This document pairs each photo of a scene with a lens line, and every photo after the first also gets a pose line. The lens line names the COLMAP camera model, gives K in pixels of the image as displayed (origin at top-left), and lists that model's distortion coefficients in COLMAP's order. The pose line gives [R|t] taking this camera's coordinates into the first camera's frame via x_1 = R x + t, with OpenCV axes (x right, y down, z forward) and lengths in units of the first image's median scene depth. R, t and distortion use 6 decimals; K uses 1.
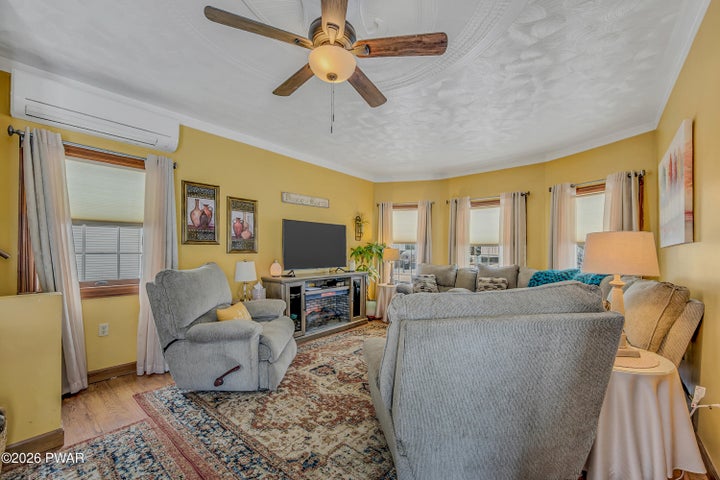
lens RADIAL K [[294.1, 0, 364.6], [0, 294.1, 248.5], [0, 0, 1]] dist [-0.000194, 0.000075]
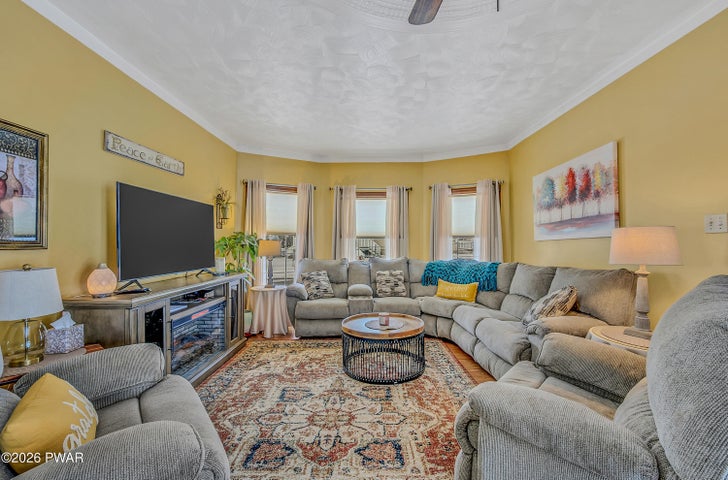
lens RADIAL K [[290.8, 0, 364.0], [0, 290.8, 240.0], [0, 0, 1]] dist [0.002378, 0.000119]
pose [[0.773833, 0.004785, 0.633372, -0.274676], [-0.002906, 0.999988, -0.004003, 0.001047], [-0.633383, 0.001257, 0.773837, 0.343891]]
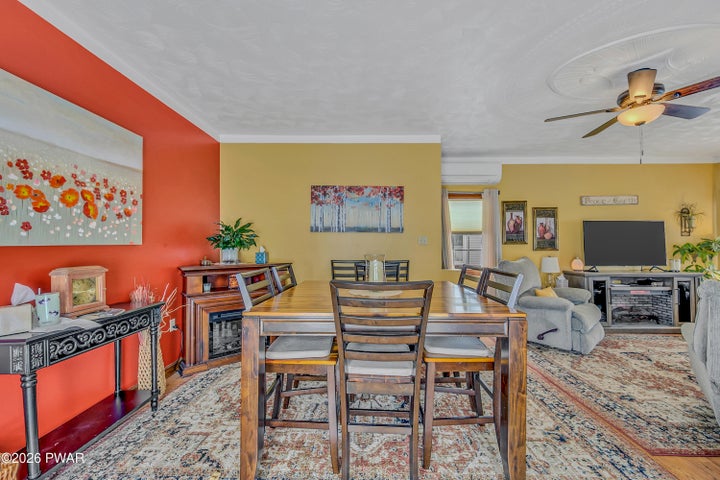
lens RADIAL K [[288.2, 0, 360.0], [0, 288.2, 240.0], [0, 0, 1]] dist [-0.001575, 0.000147]
pose [[0.630666, -0.021798, -0.775748, 0.042706], [0.007455, 0.999730, -0.022030, -0.007509], [0.776019, 0.008110, 0.630658, -0.390448]]
